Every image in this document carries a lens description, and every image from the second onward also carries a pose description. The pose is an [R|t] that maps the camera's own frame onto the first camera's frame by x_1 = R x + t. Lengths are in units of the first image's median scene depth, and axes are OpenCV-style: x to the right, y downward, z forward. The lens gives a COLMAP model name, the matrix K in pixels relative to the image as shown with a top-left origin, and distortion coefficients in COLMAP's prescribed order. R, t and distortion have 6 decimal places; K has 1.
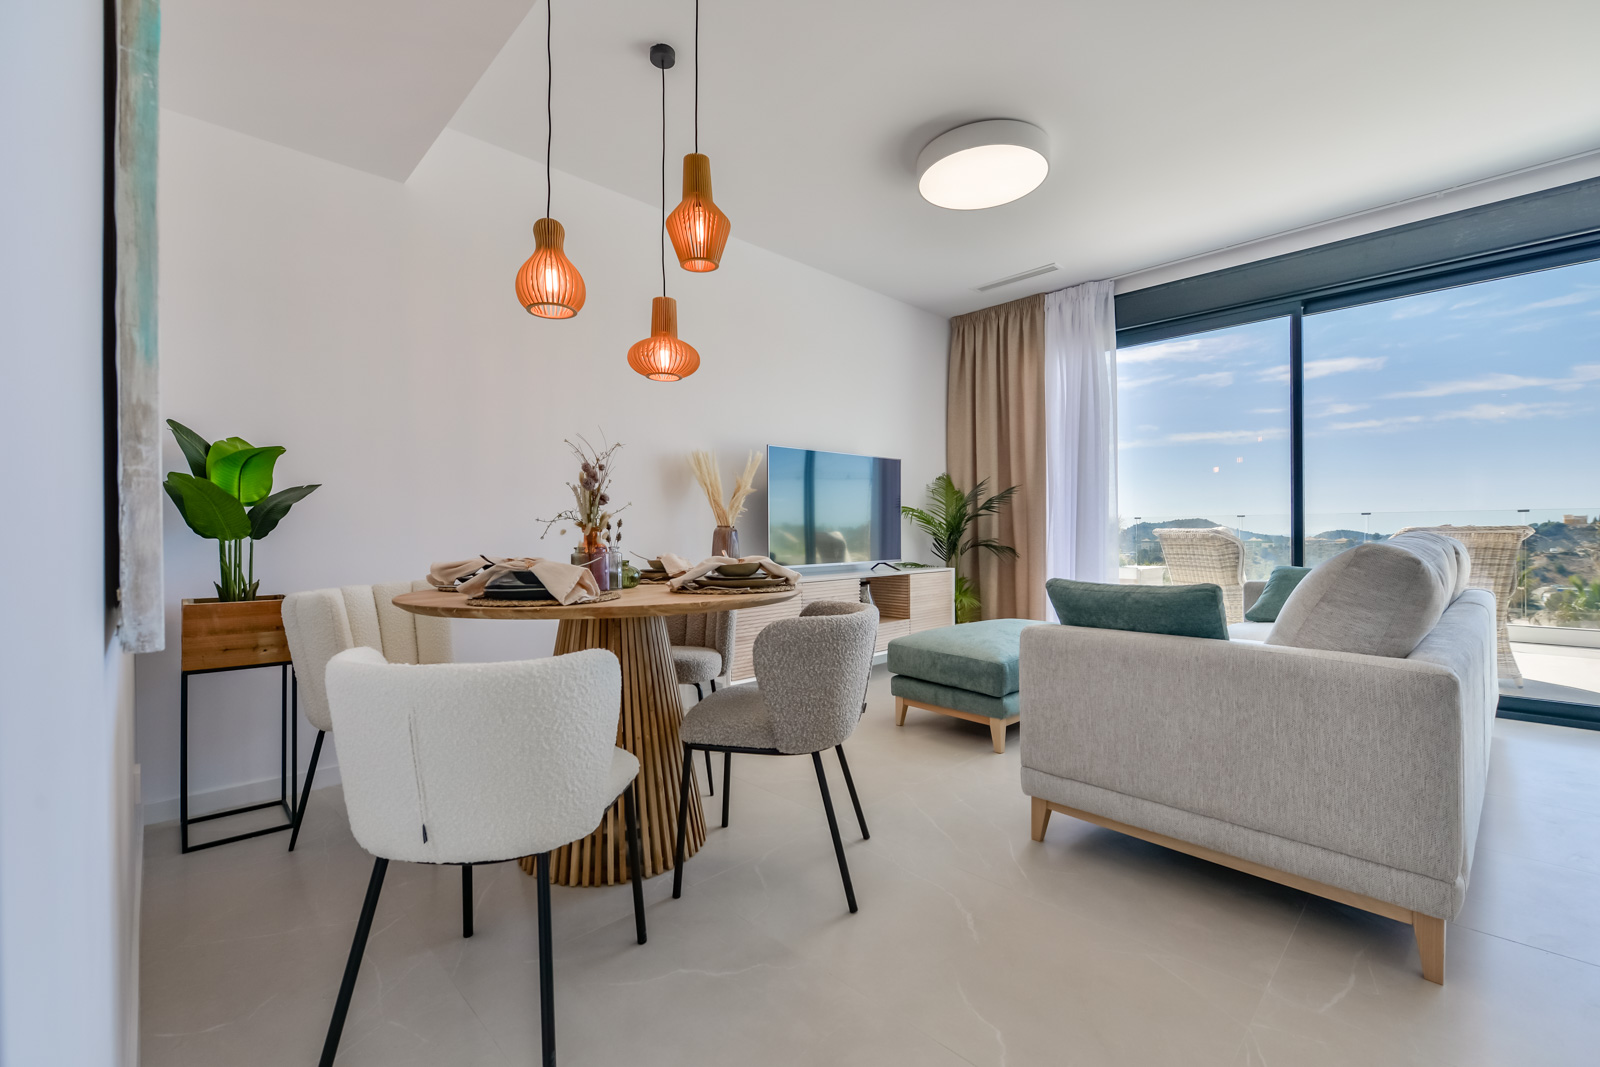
lens RADIAL K [[680.4, 0, 800.8], [0, 680.4, 532.8], [0, 0, 1]] dist [0.000795, 0.000128]
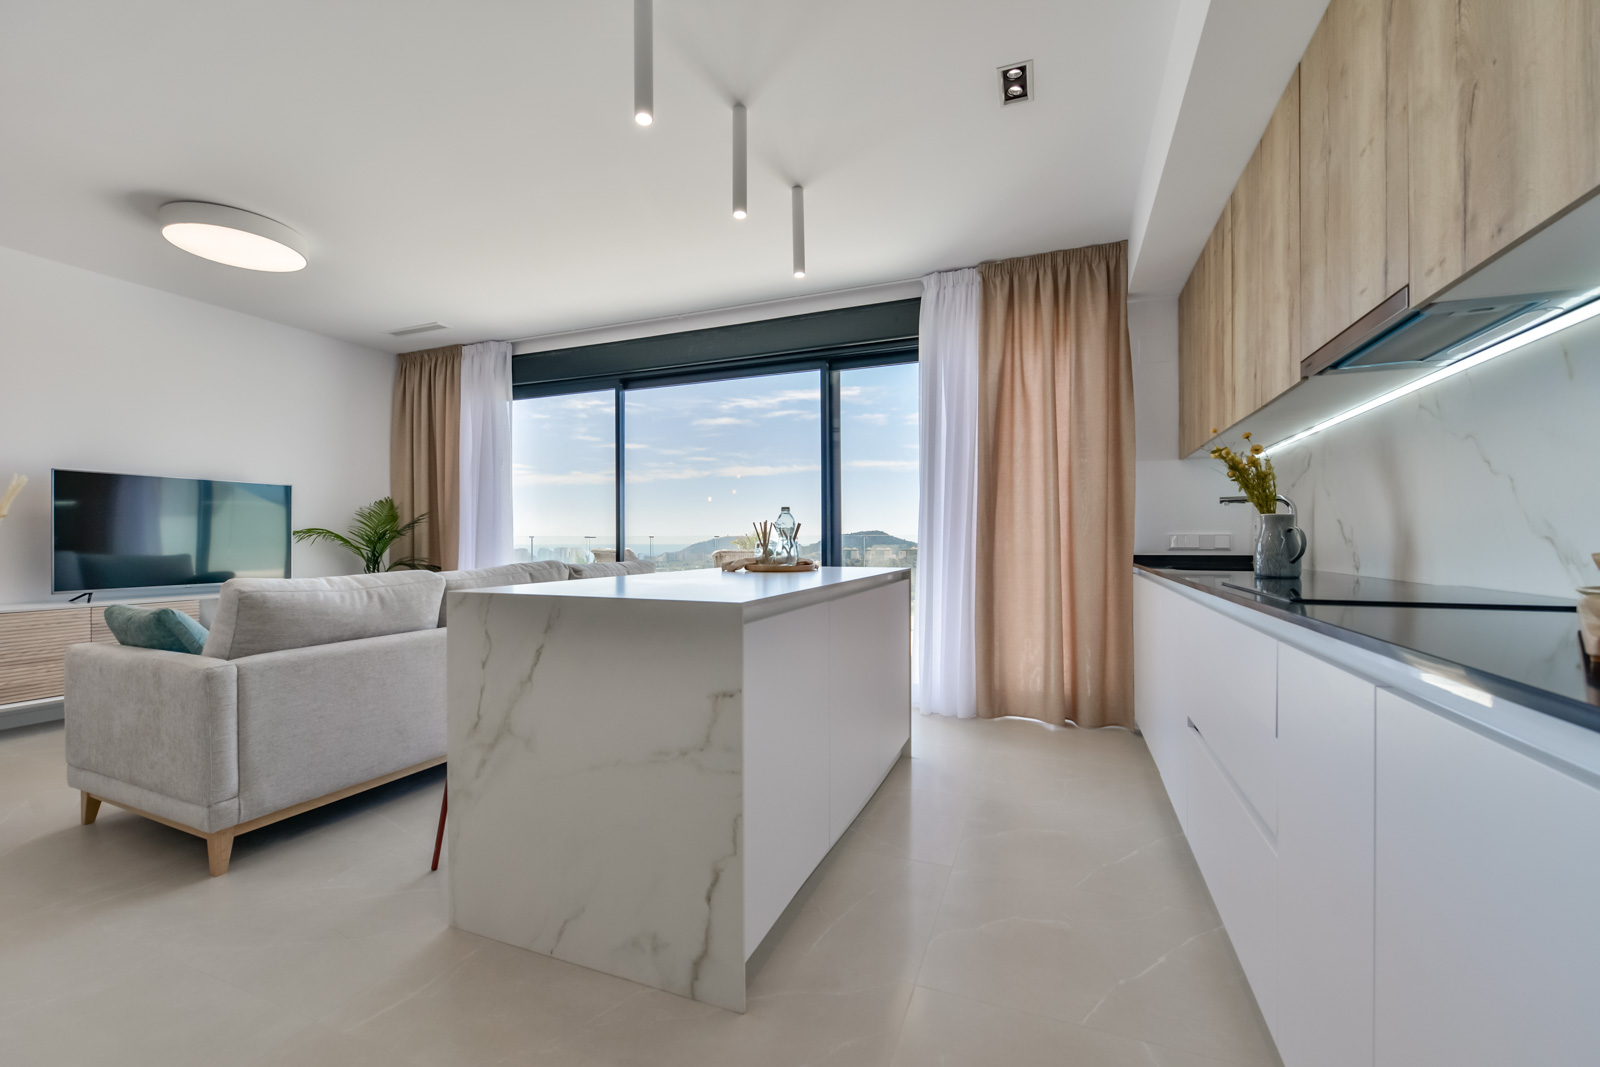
lens RADIAL K [[640.2, 0, 800.0], [0, 640.2, 531.1], [0, 0, 1]] dist [-0.002910, -0.000670]
pose [[0.910322, 0.010049, 0.413779, 0.460747], [-0.005098, 0.999902, -0.013068, -0.026892], [-0.413869, 0.009787, 0.910284, -0.233013]]
